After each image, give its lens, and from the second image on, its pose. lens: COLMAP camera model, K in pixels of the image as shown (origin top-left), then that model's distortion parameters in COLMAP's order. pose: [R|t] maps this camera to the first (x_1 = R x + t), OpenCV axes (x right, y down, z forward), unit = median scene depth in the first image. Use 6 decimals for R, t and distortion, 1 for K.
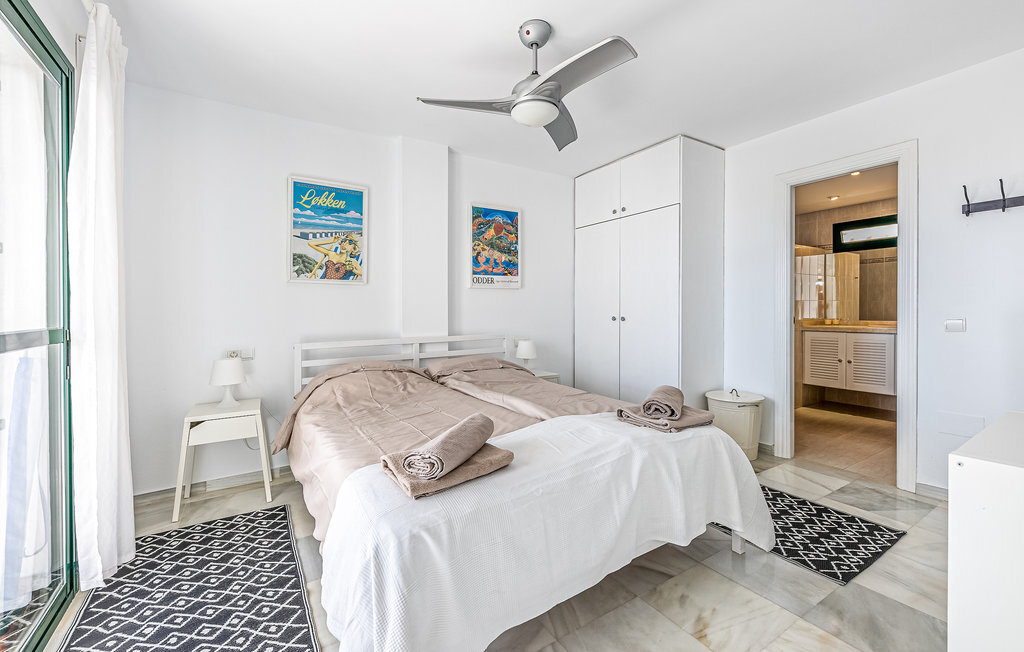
lens RADIAL K [[417.7, 0, 512.0], [0, 417.7, 317.3], [0, 0, 1]] dist [0.009430, -0.002796]
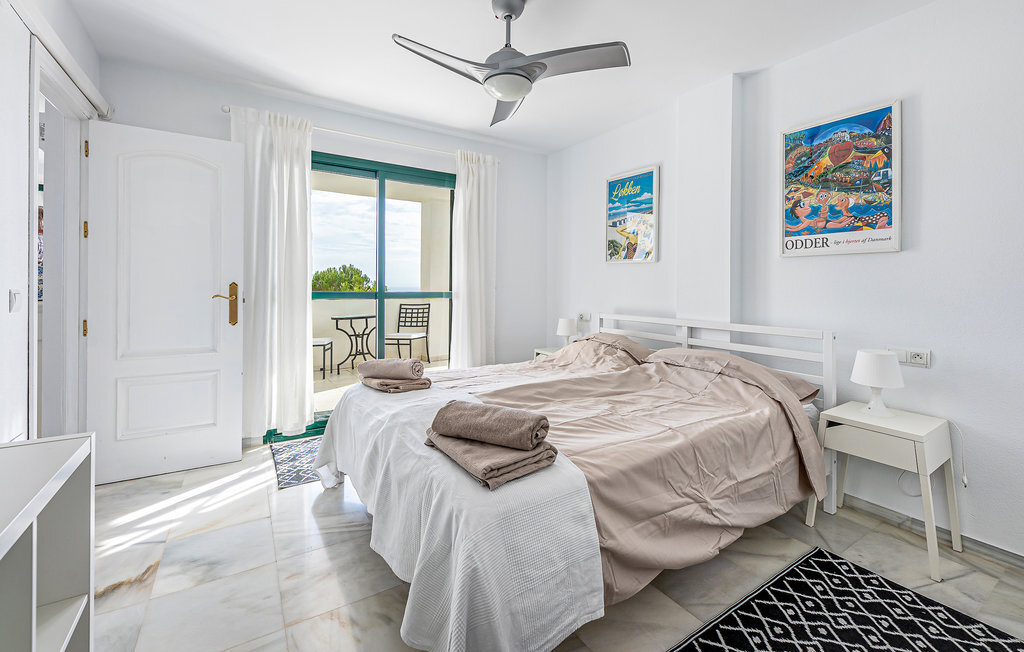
lens RADIAL K [[417.7, 0, 498.5], [0, 417.7, 282.1], [0, 0, 1]] dist [0.009430, -0.002796]
pose [[0.000701, 0.005915, -0.999982, 0.572803], [-0.026967, 0.999619, 0.005894, -0.021654], [0.999636, 0.026962, 0.000860, 0.542498]]
